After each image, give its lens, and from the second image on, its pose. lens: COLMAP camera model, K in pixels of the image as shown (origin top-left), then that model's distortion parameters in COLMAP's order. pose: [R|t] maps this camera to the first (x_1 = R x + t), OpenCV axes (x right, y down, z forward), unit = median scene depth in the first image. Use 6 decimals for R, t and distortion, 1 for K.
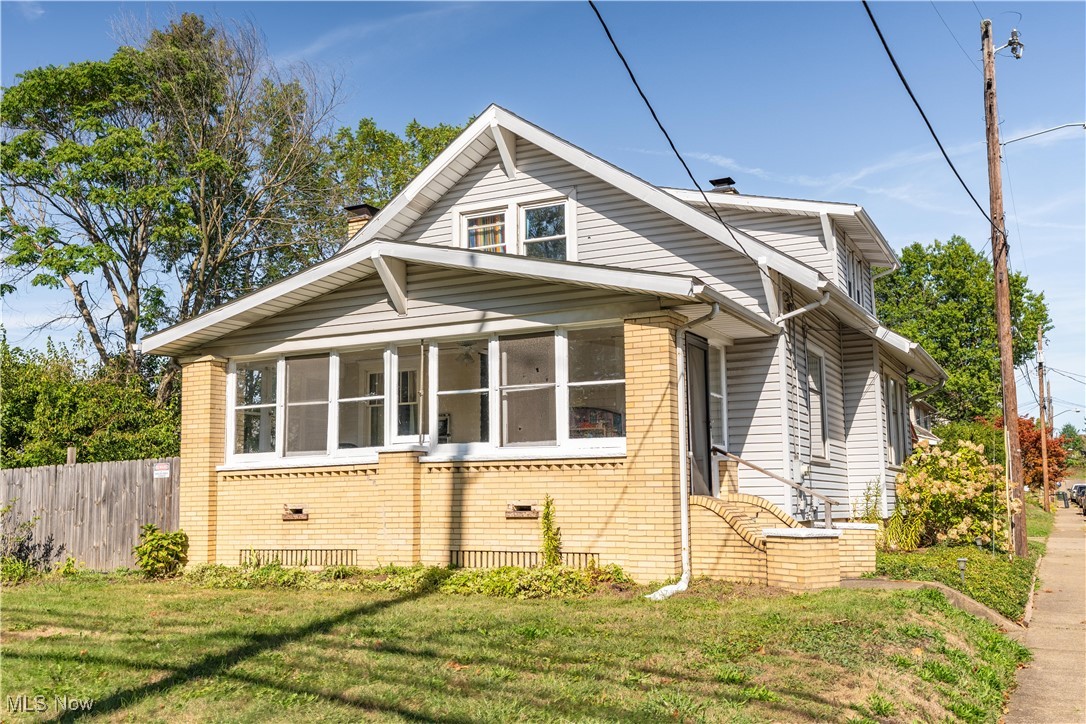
lens RADIAL K [[1038.3, 0, 542.5], [0, 1038.3, 362.2], [0, 0, 1]] dist [0.006112, 0.000000]
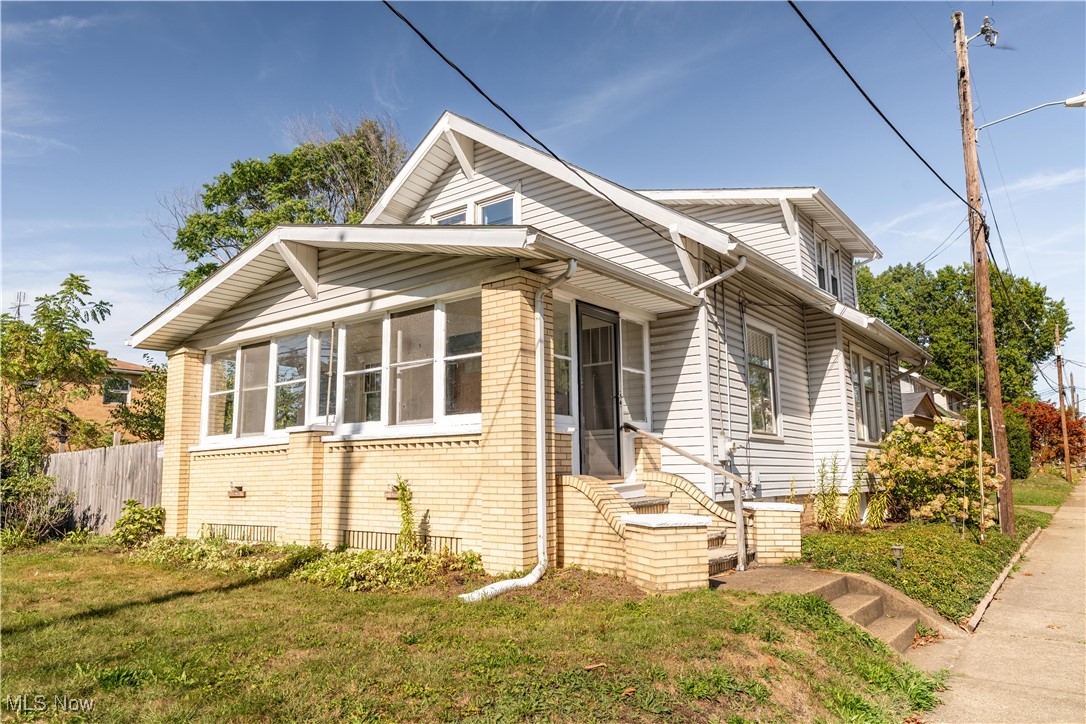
lens RADIAL K [[727.6, 0, 543.3], [0, 727.6, 364.0], [0, 0, 1]] dist [-0.002089, 0.005937]
pose [[0.983217, -0.027801, -0.180311, 0.203268], [0.025279, 0.999548, -0.016271, 0.033980], [0.180682, 0.011440, 0.983475, 0.307522]]
